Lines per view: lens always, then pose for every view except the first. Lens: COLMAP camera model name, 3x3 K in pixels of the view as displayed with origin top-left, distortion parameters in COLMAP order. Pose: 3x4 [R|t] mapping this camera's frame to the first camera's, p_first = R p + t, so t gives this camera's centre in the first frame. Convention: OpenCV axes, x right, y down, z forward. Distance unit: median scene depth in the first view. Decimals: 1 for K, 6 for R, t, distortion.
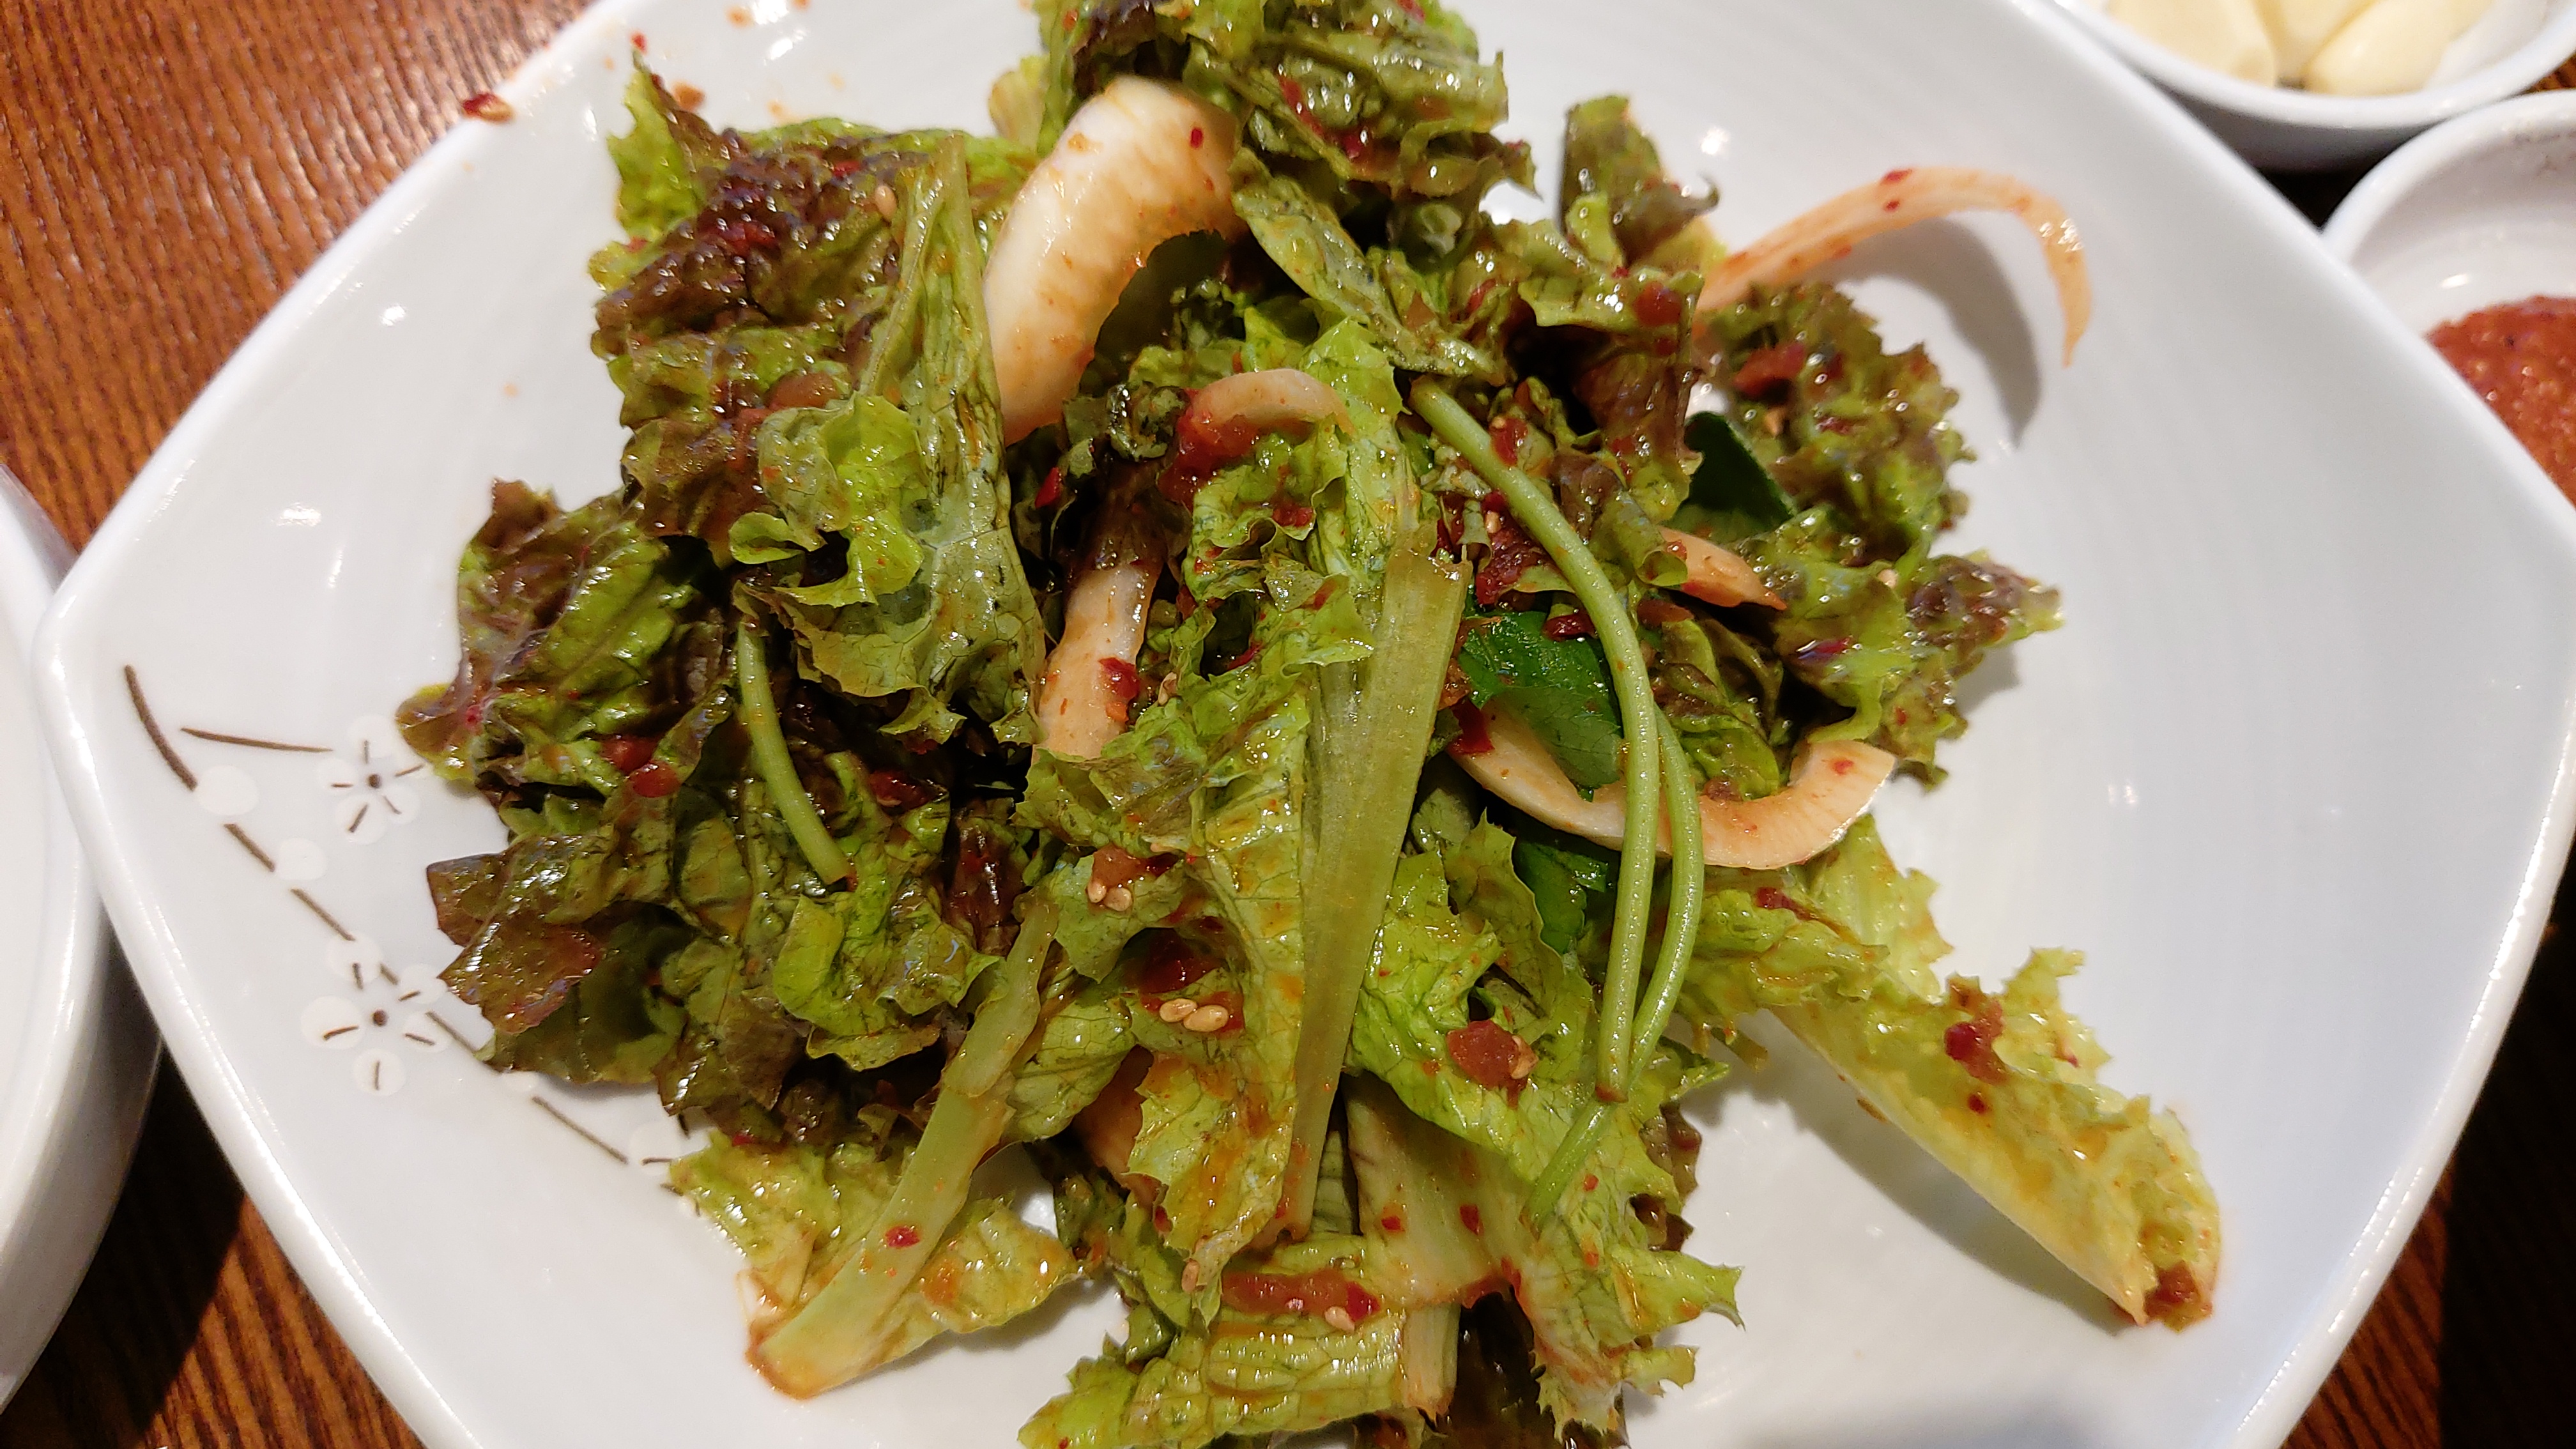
lens RADIAL K [[1870.2, 0, 1288.0], [0, 1870.2, 724.5], [0, 0, 1]] dist [0.017965, -0.032935]
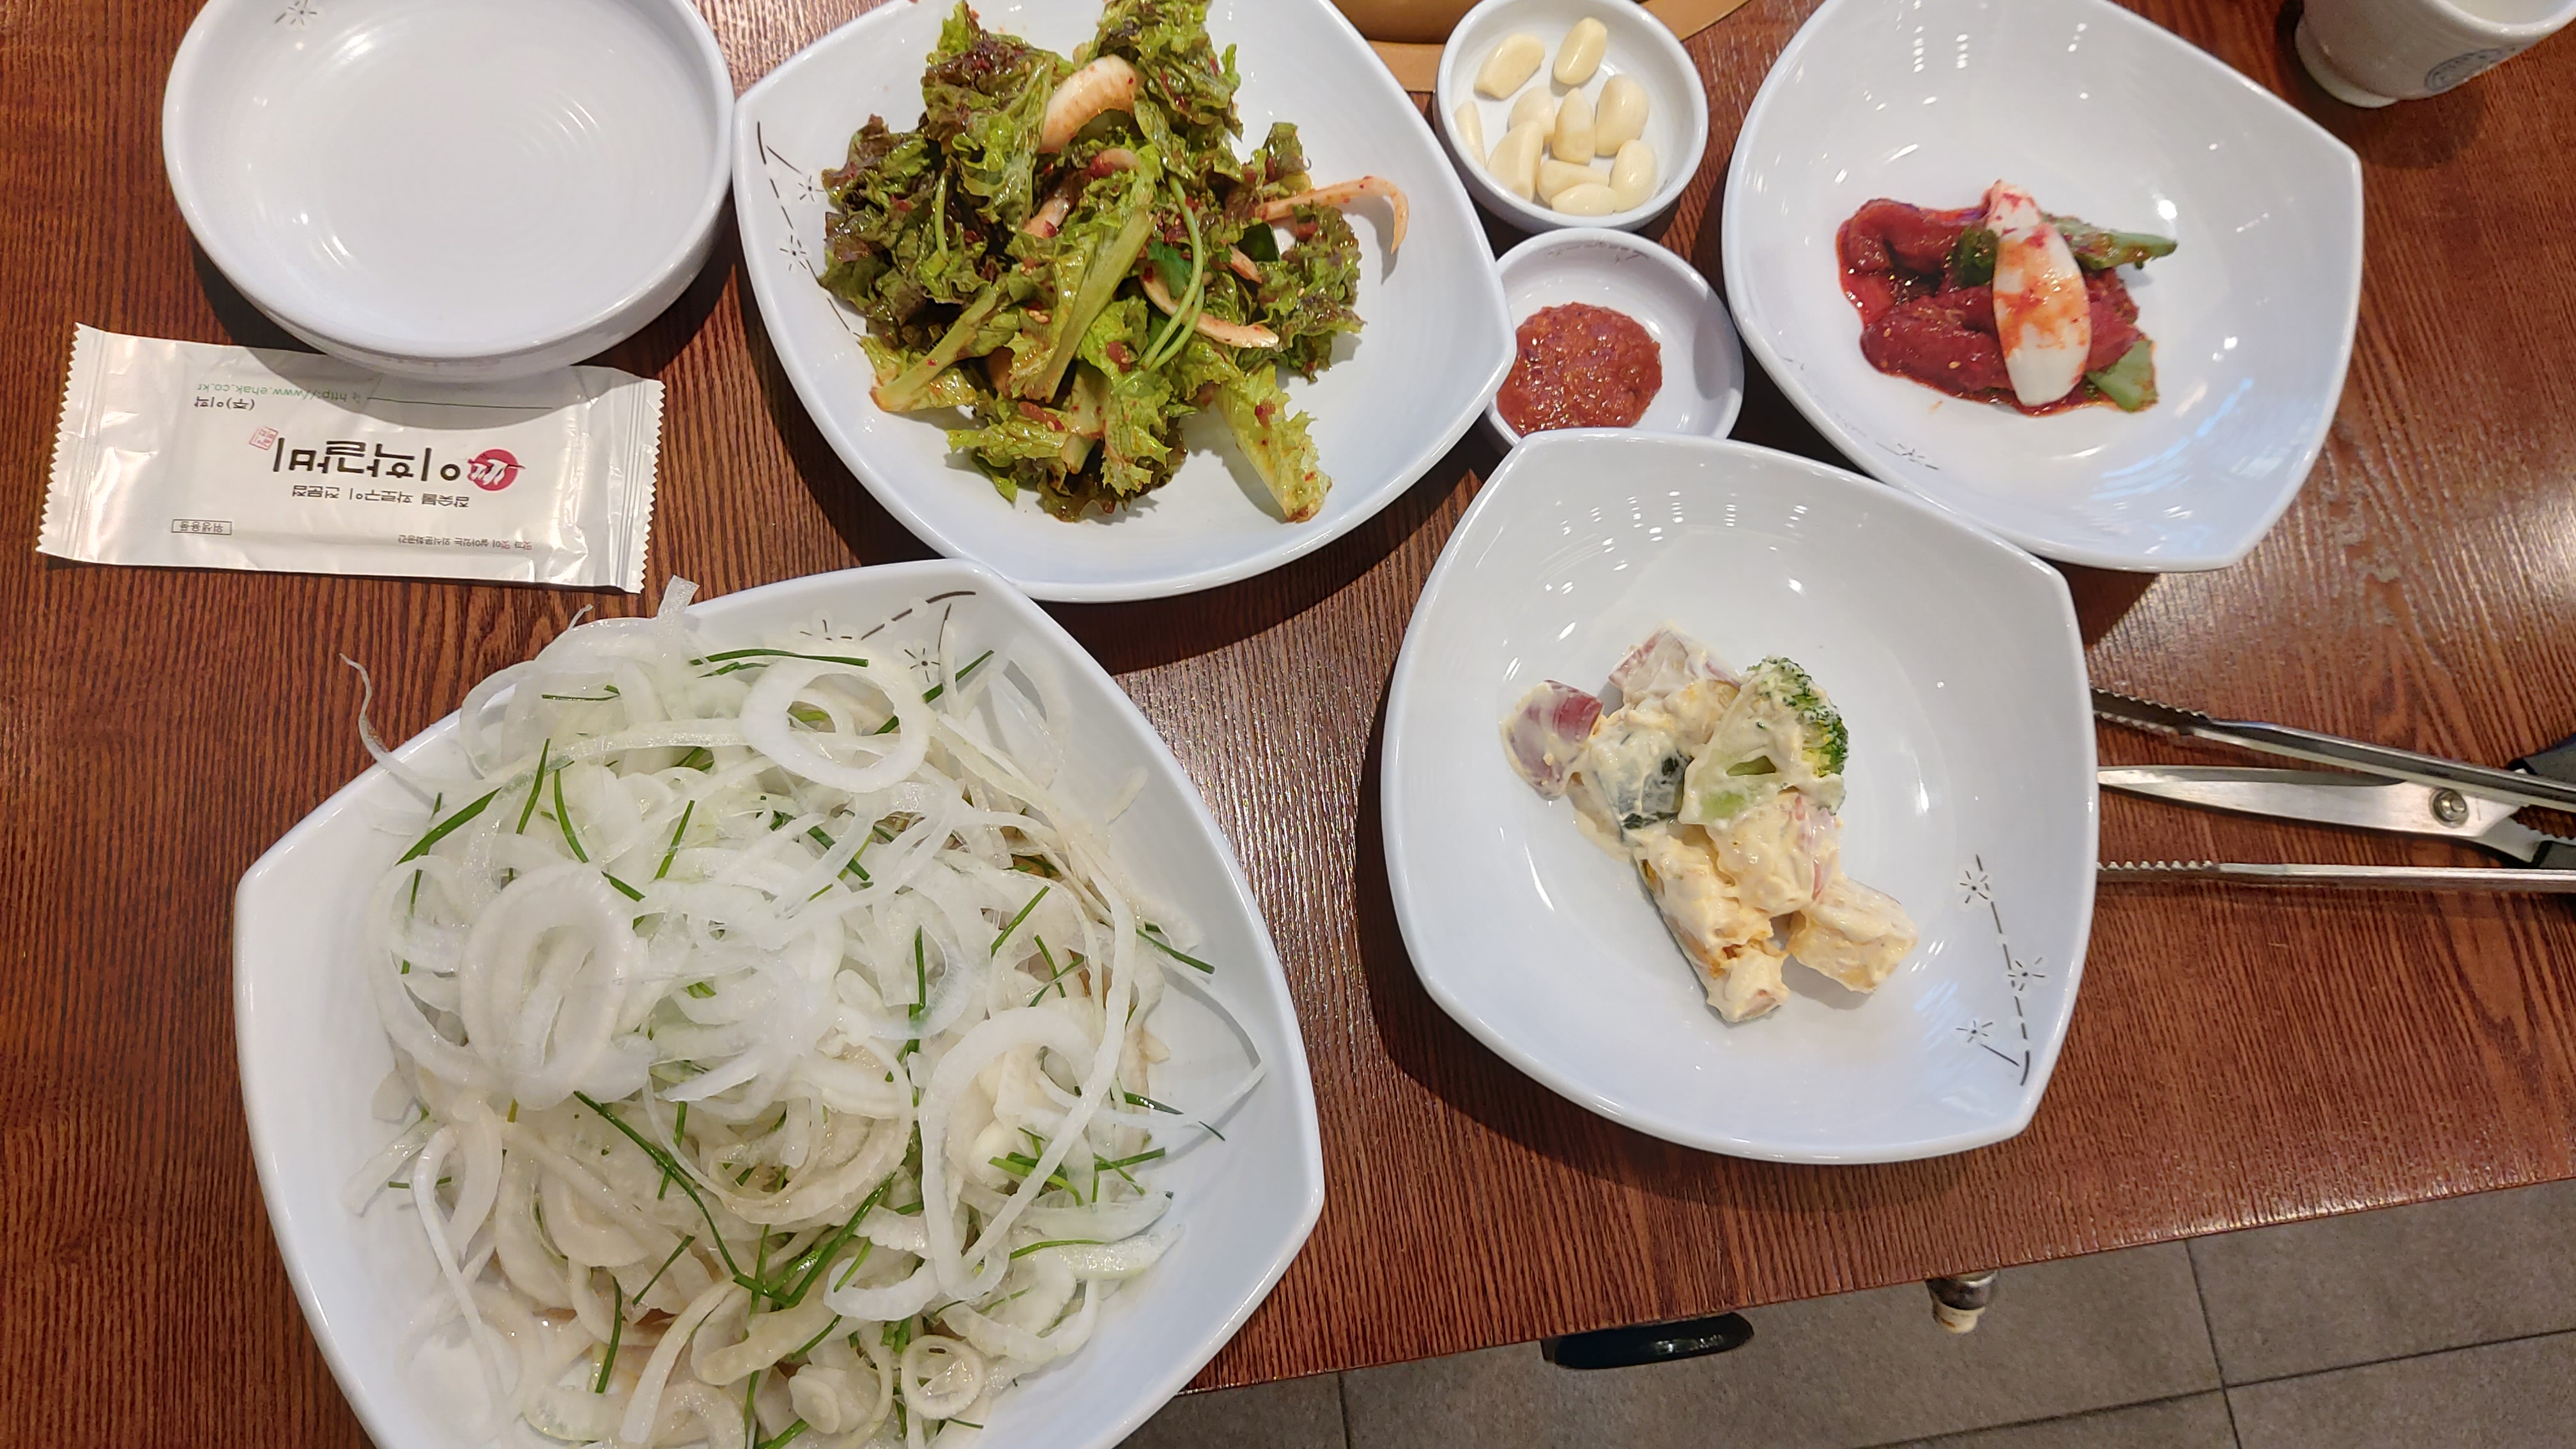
lens RADIAL K [[1942.0, 0, 1288.0], [0, 1942.0, 724.5], [0, 0, 1]] dist [0.073224, -0.000057]
pose [[0.948997, 0.315273, 0.002797, 0.541494], [-0.314565, 0.947392, -0.059141, 0.828677], [-0.021296, 0.055245, 0.998246, -2.243311]]
